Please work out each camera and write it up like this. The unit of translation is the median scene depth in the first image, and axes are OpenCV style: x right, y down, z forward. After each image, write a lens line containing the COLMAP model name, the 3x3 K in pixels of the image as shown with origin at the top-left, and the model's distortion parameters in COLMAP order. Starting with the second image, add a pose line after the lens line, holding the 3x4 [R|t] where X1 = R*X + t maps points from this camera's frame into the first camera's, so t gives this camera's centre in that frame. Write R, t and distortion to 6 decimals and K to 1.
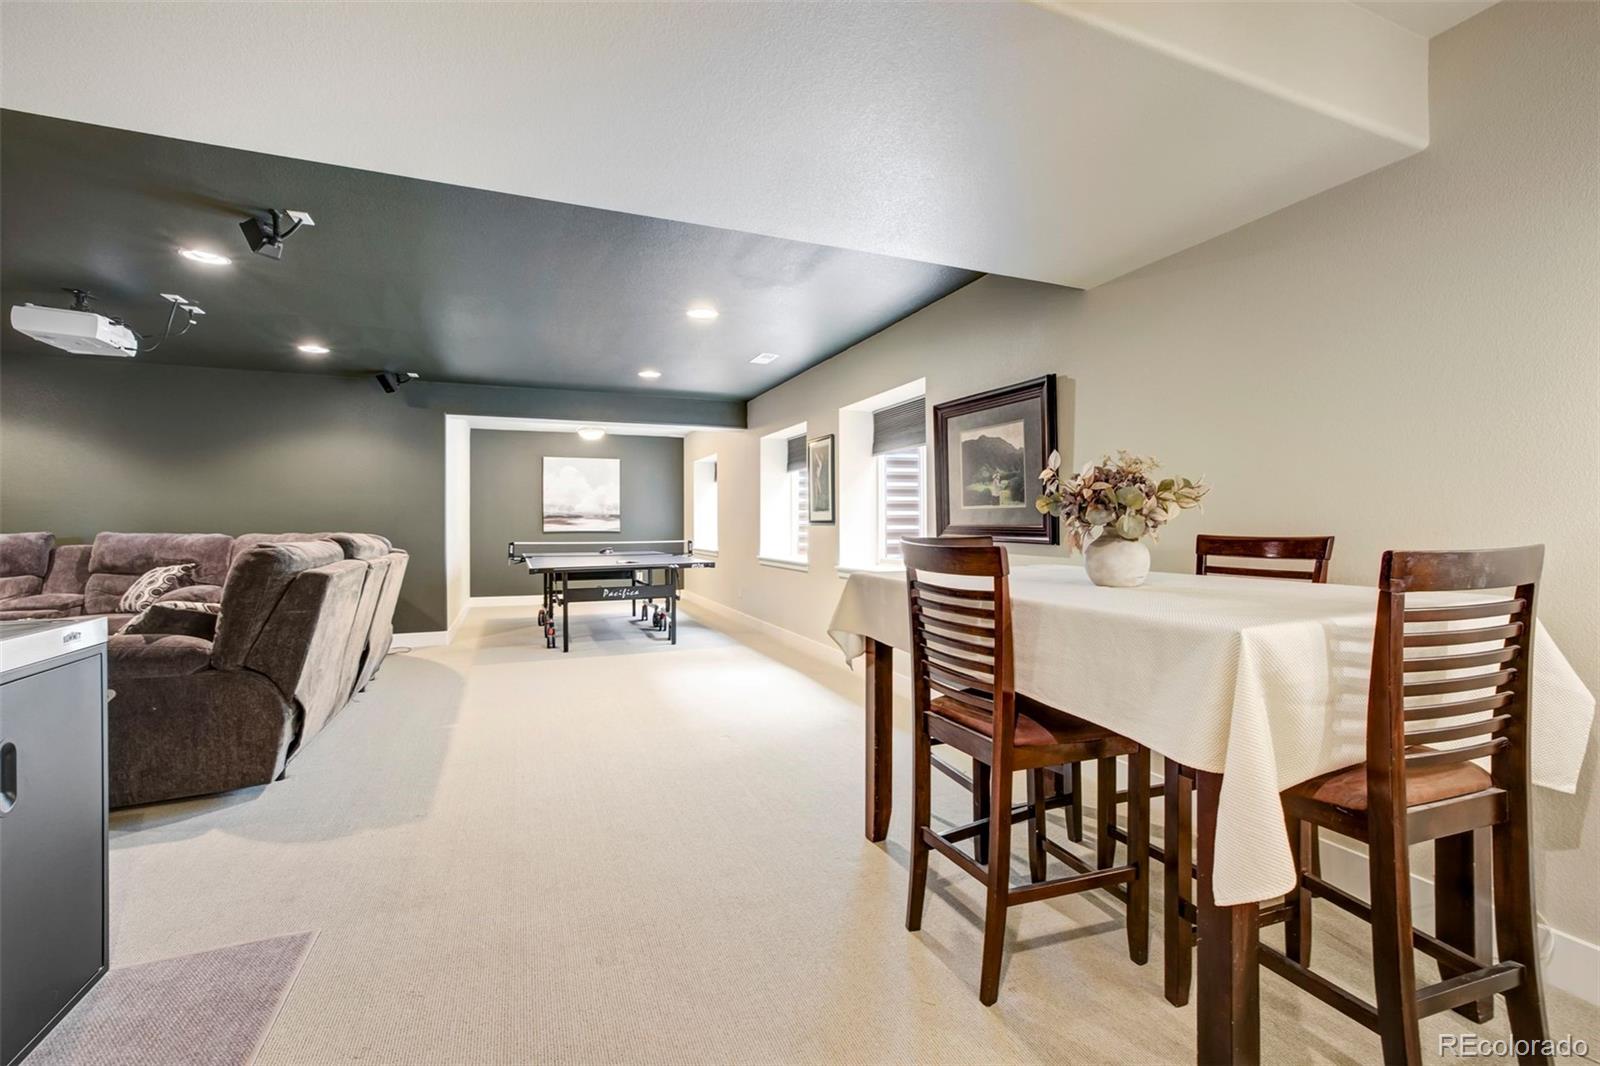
lens RADIAL K [[681.1, 0, 792.2], [0, 681.1, 531.3], [0, 0, 1]] dist [-0.001591, 0.000011]
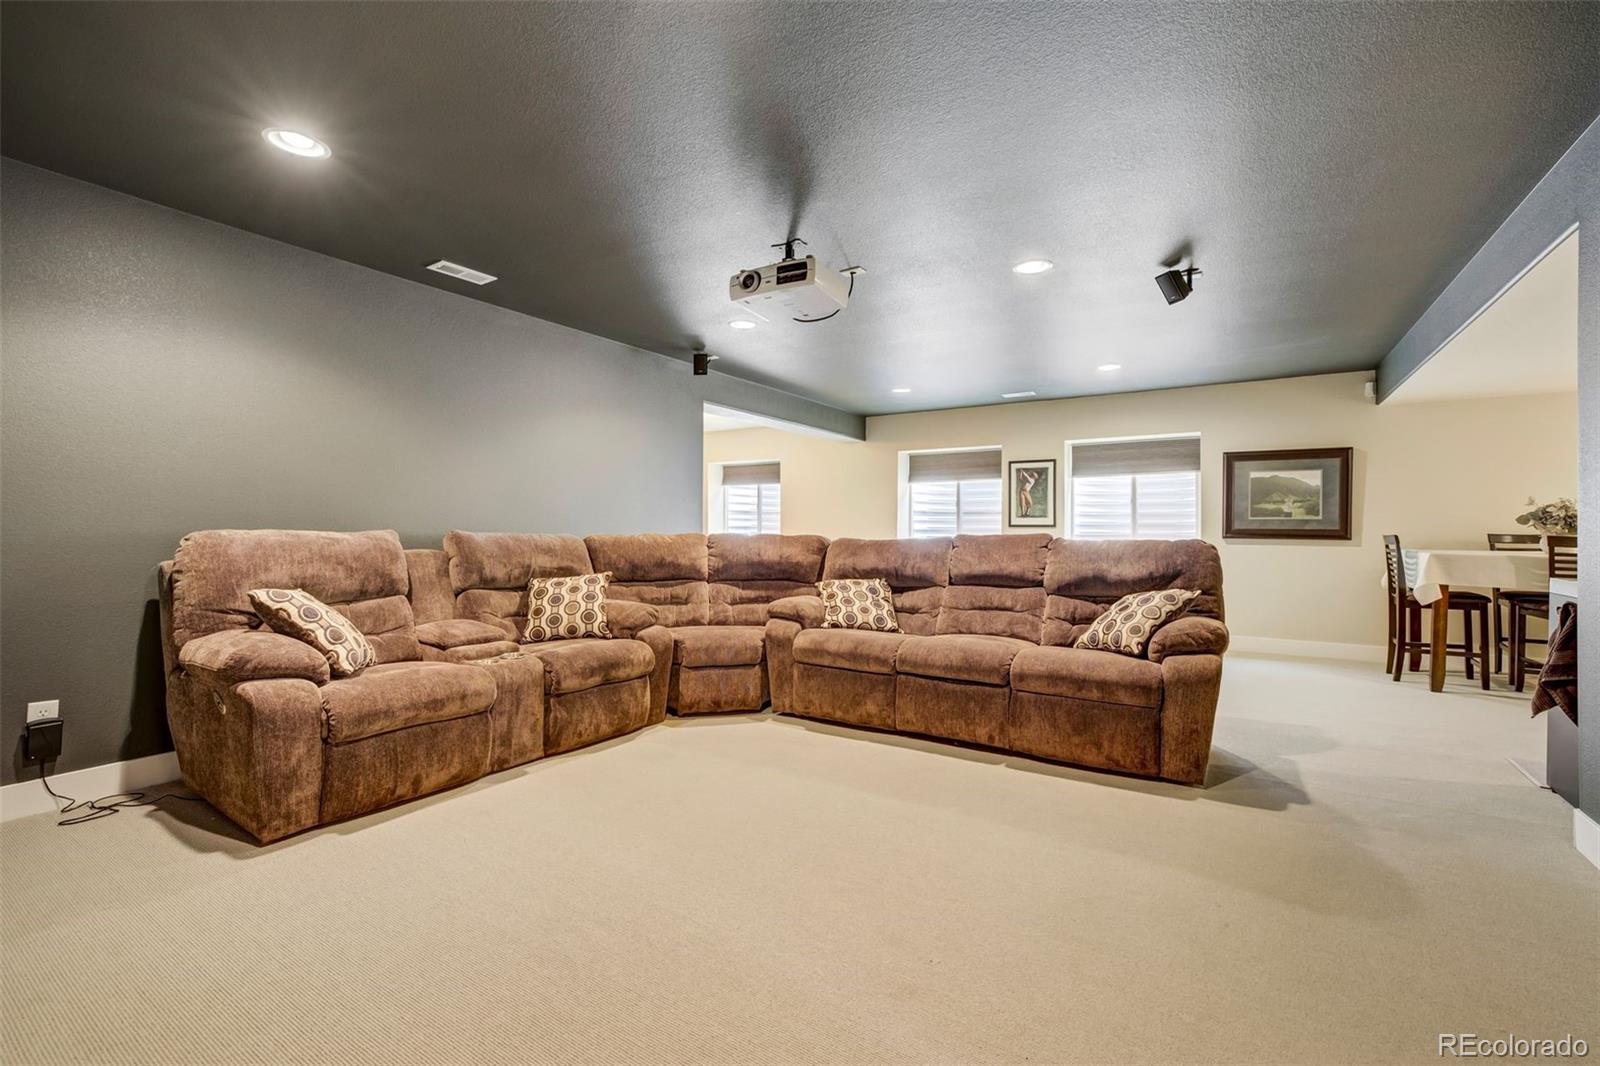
lens RADIAL K [[681.1, 0, 792.2], [0, 681.1, 531.3], [0, 0, 1]] dist [-0.001591, 0.000011]
pose [[0.802304, 0.009716, 0.596836, -1.736823], [-0.003628, 0.999928, -0.011401, 0.021348], [-0.596904, 0.006982, 0.802282, 0.377019]]
